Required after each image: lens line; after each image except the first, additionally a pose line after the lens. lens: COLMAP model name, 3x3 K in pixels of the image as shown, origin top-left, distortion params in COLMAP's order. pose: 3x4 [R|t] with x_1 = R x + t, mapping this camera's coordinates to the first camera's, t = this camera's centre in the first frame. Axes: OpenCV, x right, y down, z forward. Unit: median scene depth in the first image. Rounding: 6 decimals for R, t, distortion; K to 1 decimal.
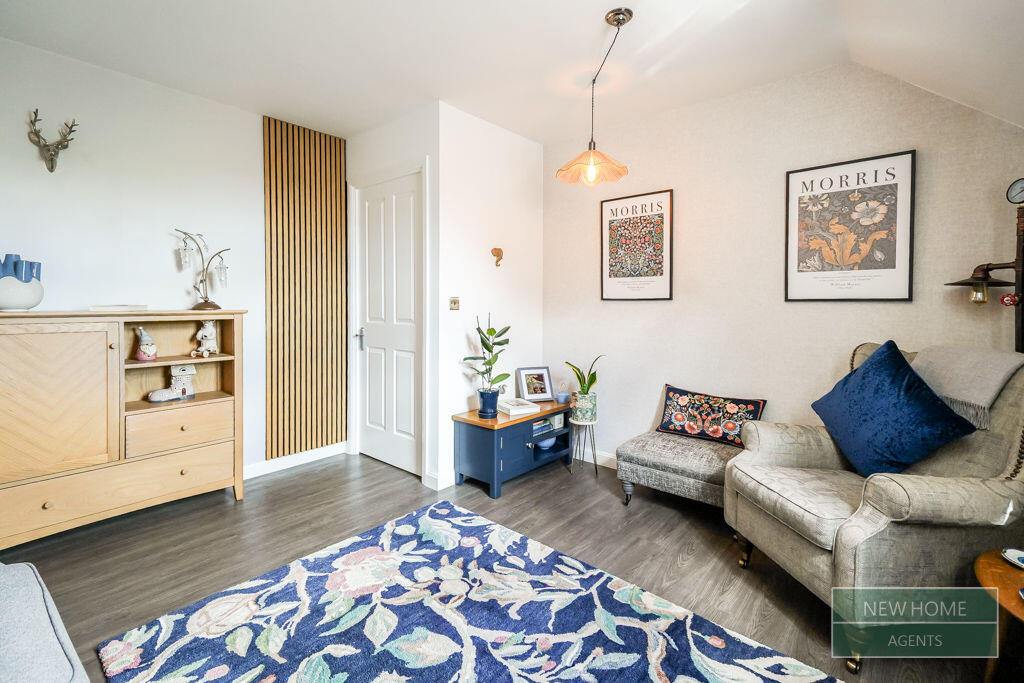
lens RADIAL K [[465.7, 0, 490.5], [0, 465.7, 302.6], [0, 0, 1]] dist [0.034314, -0.000450]
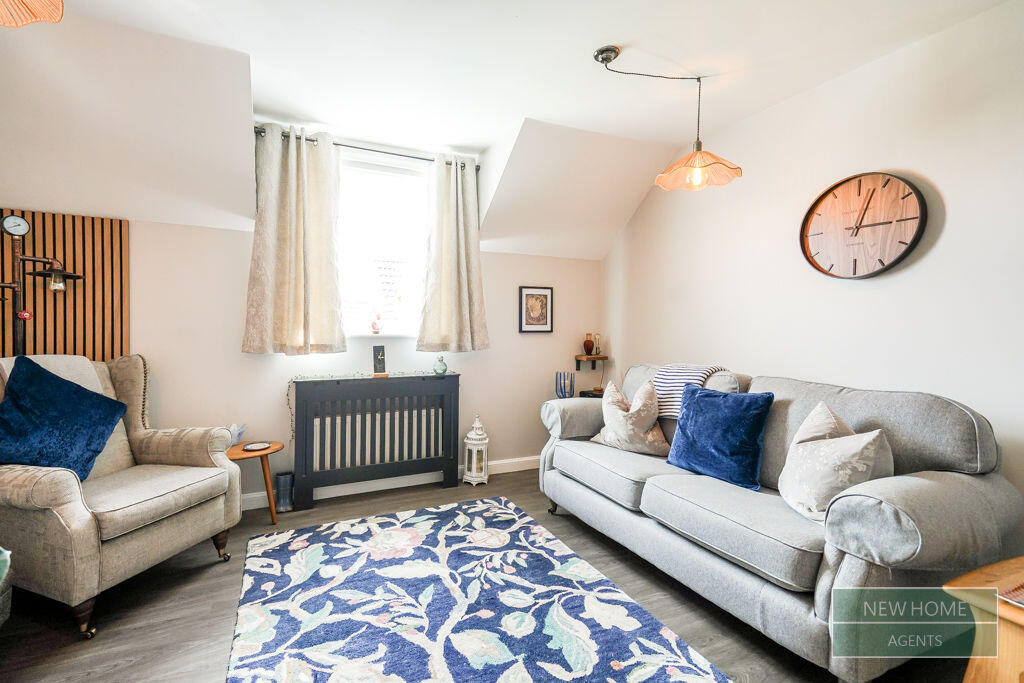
lens RADIAL K [[465.7, 0, 473.4], [0, 465.7, 333.5], [0, 0, 1]] dist [0.034314, -0.000450]
pose [[-0.911503, -0.025058, 0.410529, -0.398198], [-0.012489, 0.999368, 0.033270, -0.012612], [-0.411103, 0.025198, -0.911241, 1.423614]]
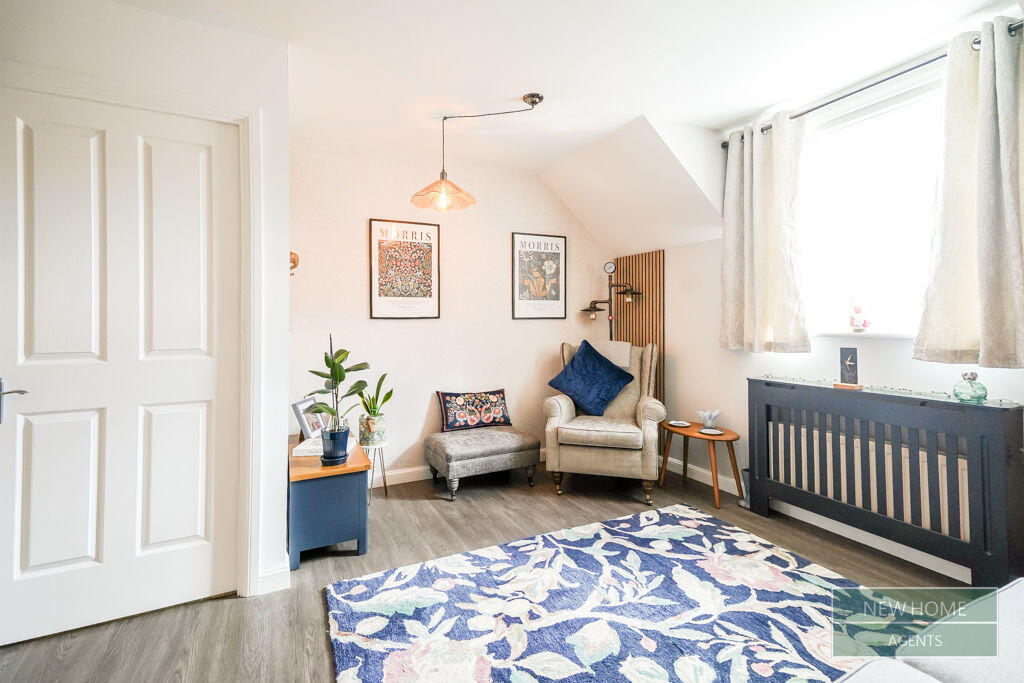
lens RADIAL K [[465.7, 0, 510.4], [0, 465.7, 311.1], [0, 0, 1]] dist [0.034314, -0.000450]
pose [[0.377389, 0.018566, 0.925869, -0.876123], [0.011165, 0.999635, -0.024597, 0.009358], [-0.925988, 0.019620, 0.377044, 0.551589]]
